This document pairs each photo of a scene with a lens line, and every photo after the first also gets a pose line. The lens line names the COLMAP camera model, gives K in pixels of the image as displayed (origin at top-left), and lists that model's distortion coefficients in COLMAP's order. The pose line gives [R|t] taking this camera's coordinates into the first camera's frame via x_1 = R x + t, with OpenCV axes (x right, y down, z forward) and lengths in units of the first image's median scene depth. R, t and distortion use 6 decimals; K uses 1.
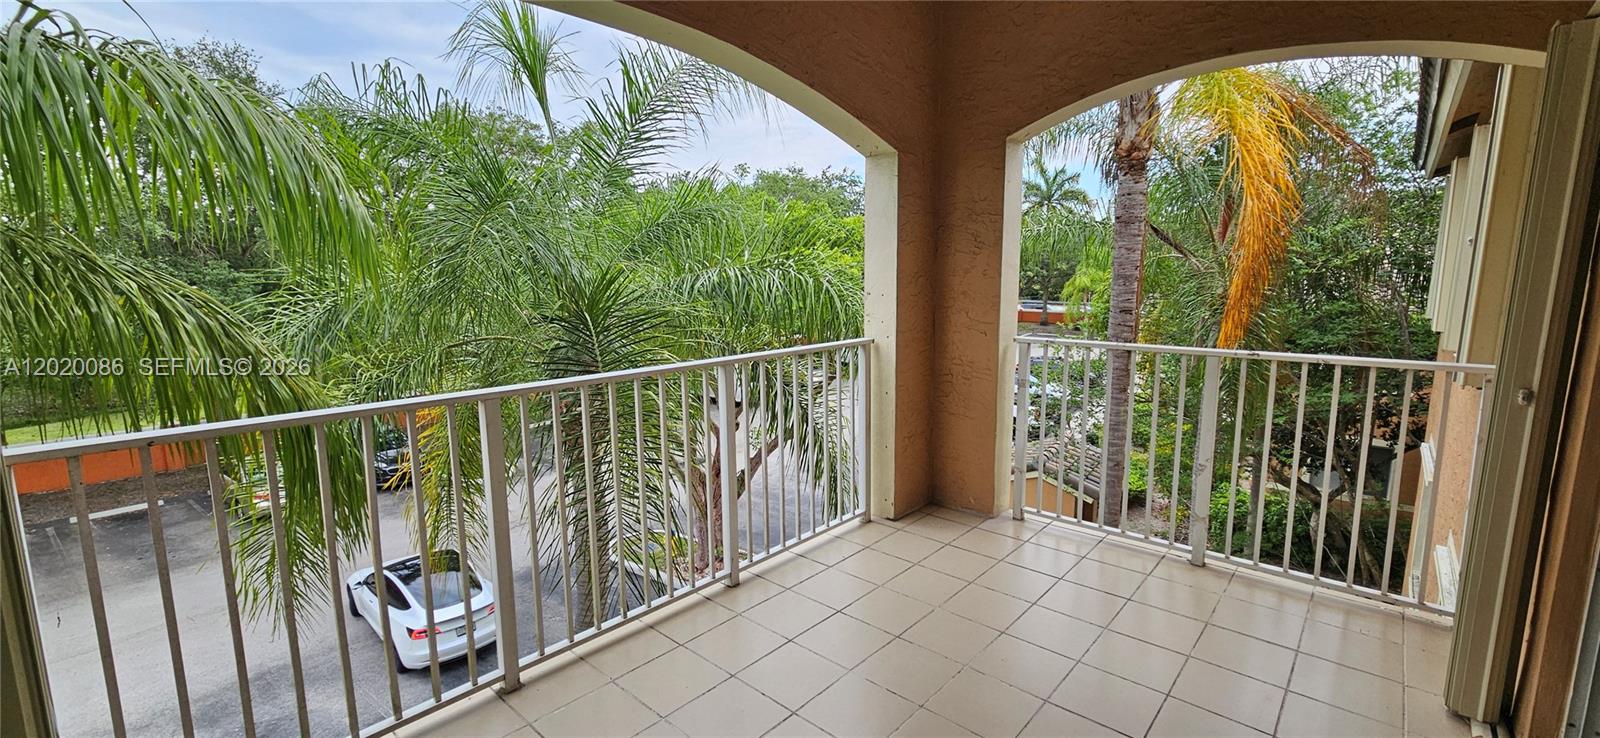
lens RADIAL K [[659.6, 0, 801.6], [0, 659.6, 372.0], [0, 0, 1]] dist [-0.001774, -0.000041]
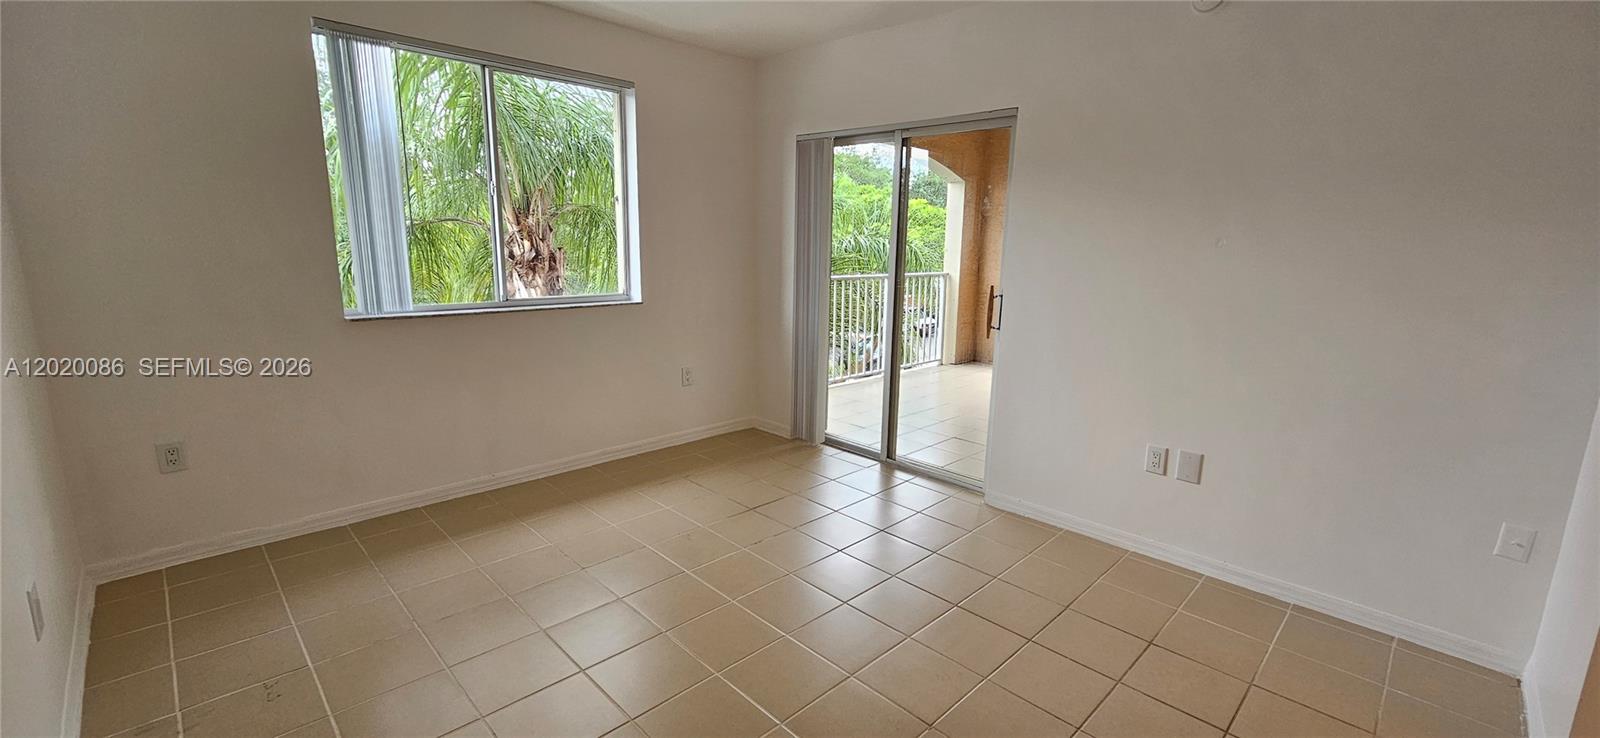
lens RADIAL K [[659.6, 0, 802.4], [0, 659.6, 368.0], [0, 0, 1]] dist [-0.001774, -0.000041]
pose [[0.997713, 0.034738, -0.057991, -0.207202], [-0.032217, 0.998518, 0.043863, 0.163460], [0.059429, -0.041894, 0.997353, -1.041412]]
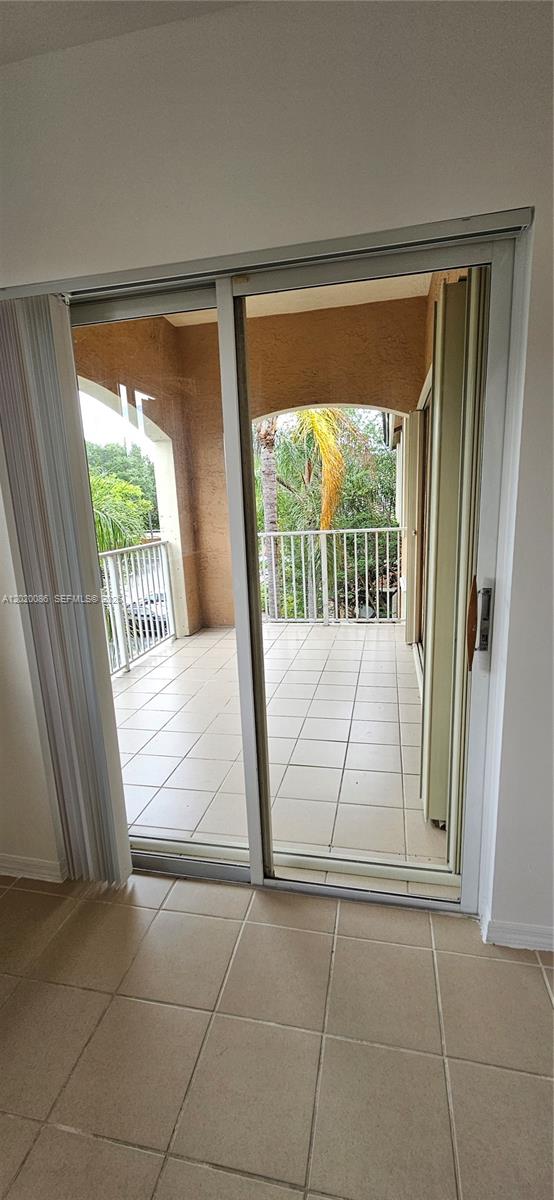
lens RADIAL K [[494.7, 0, 270.3], [0, 494.7, 604.4], [0, 0, 1]] dist [-0.001774, -0.000041]
pose [[0.874688, -0.130359, 0.466828, -0.308407], [0.110526, 0.991422, 0.069758, 0.062009], [-0.471917, -0.009420, 0.881593, -0.361067]]
